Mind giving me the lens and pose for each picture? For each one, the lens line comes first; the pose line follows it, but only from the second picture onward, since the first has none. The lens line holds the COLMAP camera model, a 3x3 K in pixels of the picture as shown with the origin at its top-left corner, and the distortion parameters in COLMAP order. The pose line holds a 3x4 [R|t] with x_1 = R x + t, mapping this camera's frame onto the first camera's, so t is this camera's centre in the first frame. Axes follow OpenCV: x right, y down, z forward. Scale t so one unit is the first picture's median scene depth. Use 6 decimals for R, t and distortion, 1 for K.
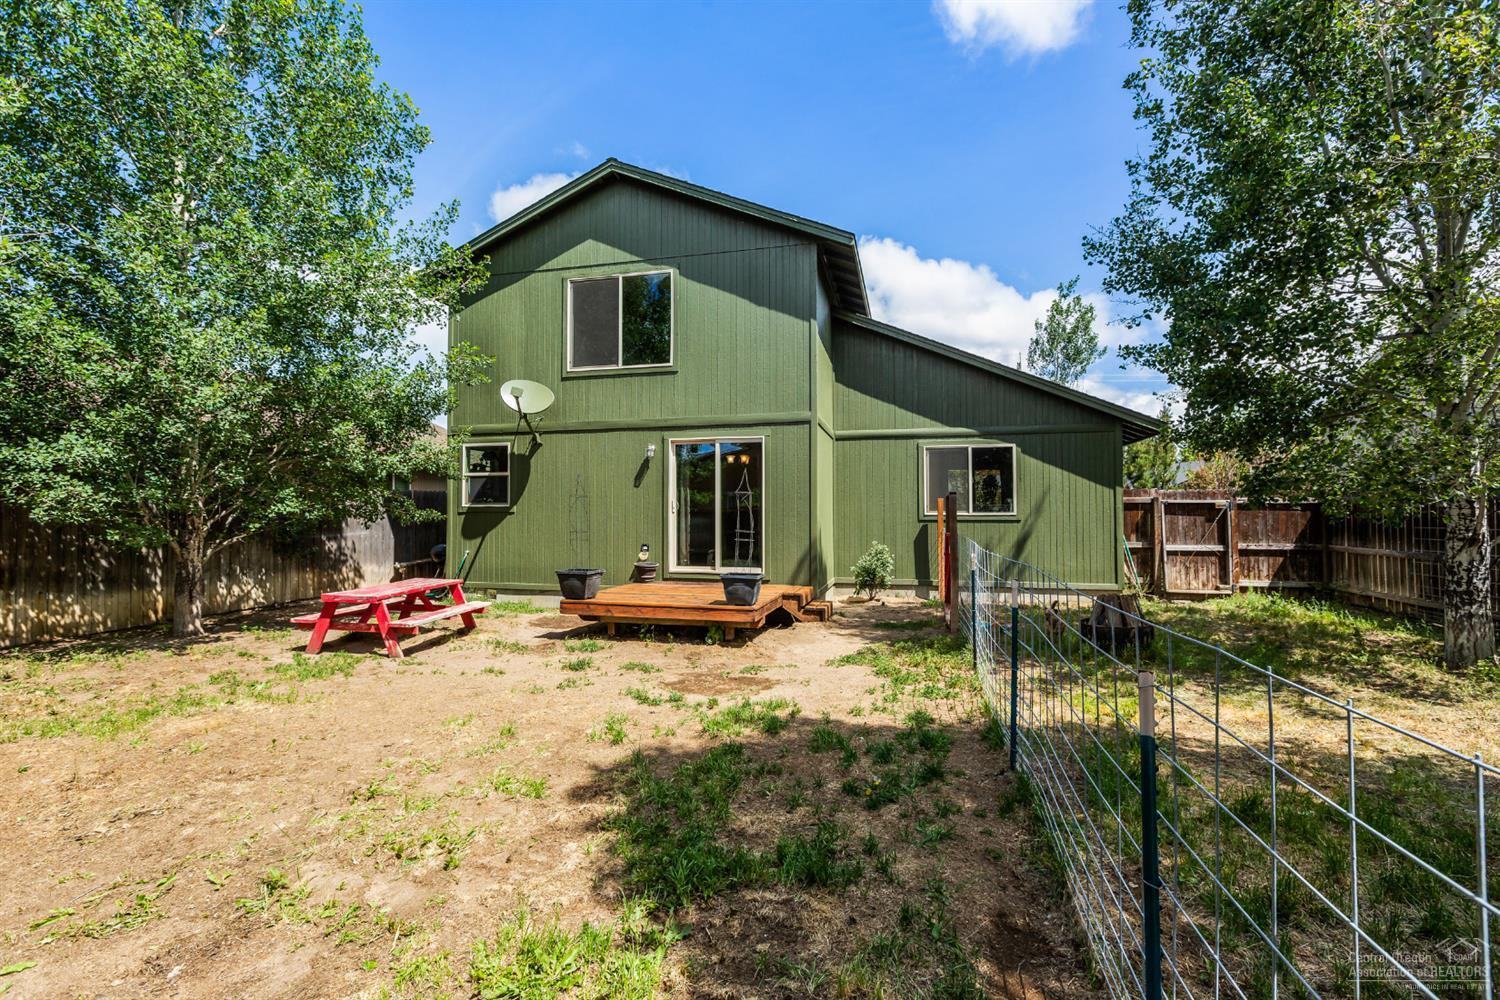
lens RADIAL K [[664.6, 0, 756.0], [0, 664.6, 514.4], [0, 0, 1]] dist [0.002503, 0.000277]
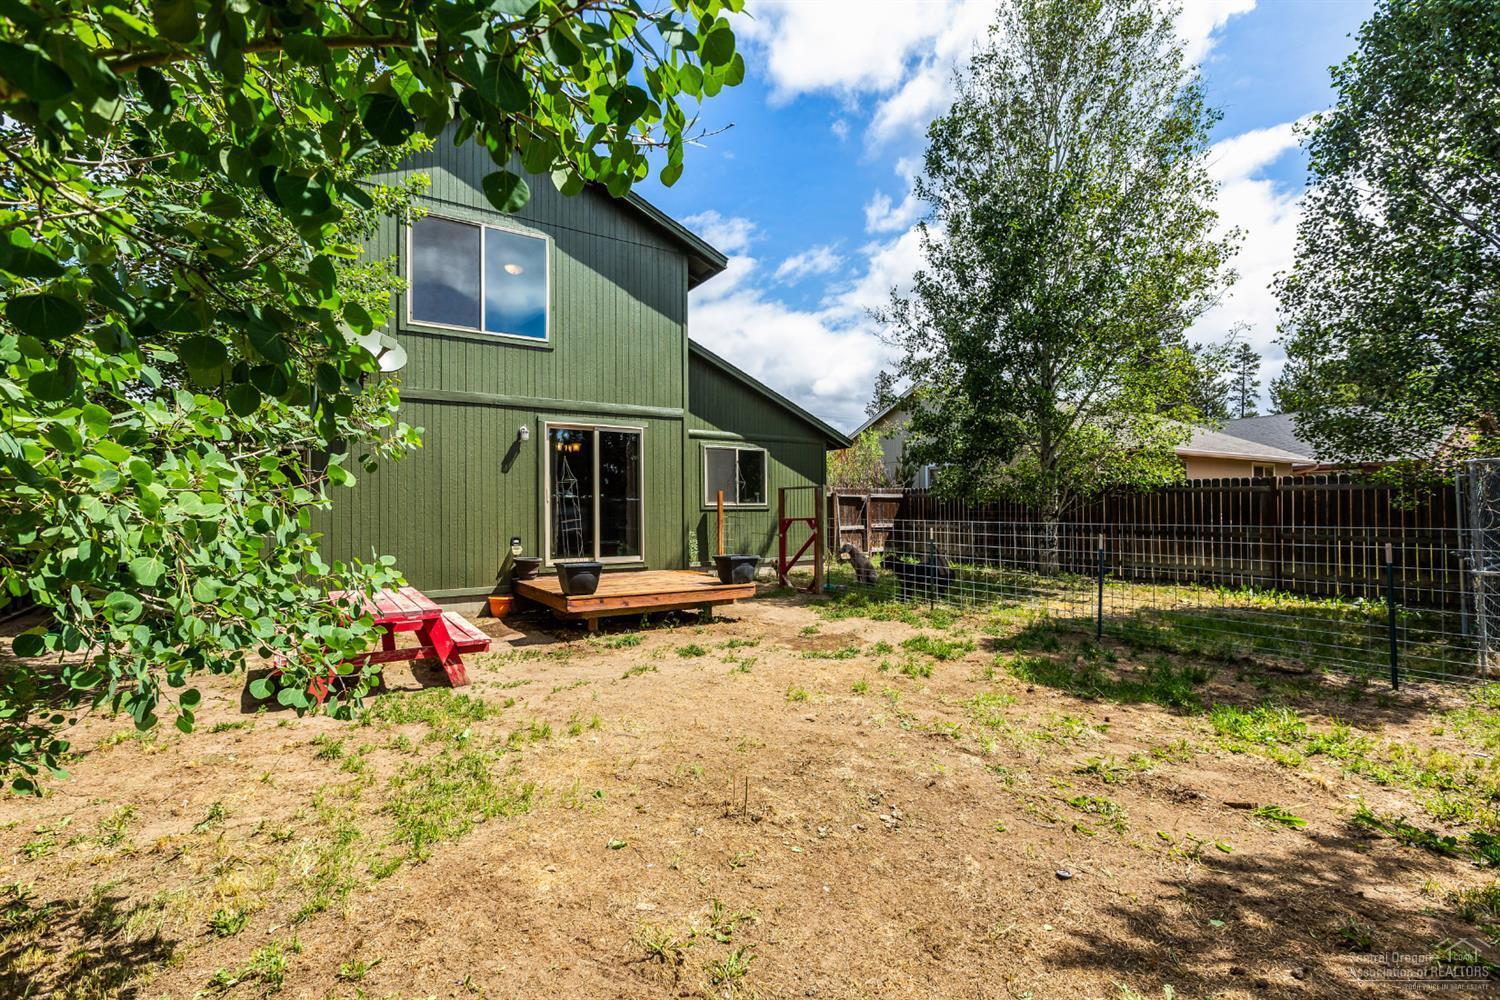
lens RADIAL K [[664.6, 0, 756.0], [0, 664.6, 514.4], [0, 0, 1]] dist [0.002503, 0.000277]
pose [[0.696521, -0.009629, 0.717472, -0.540080], [0.005887, 0.999953, 0.007705, 0.008585], [-0.717513, -0.001143, 0.696545, 0.138545]]
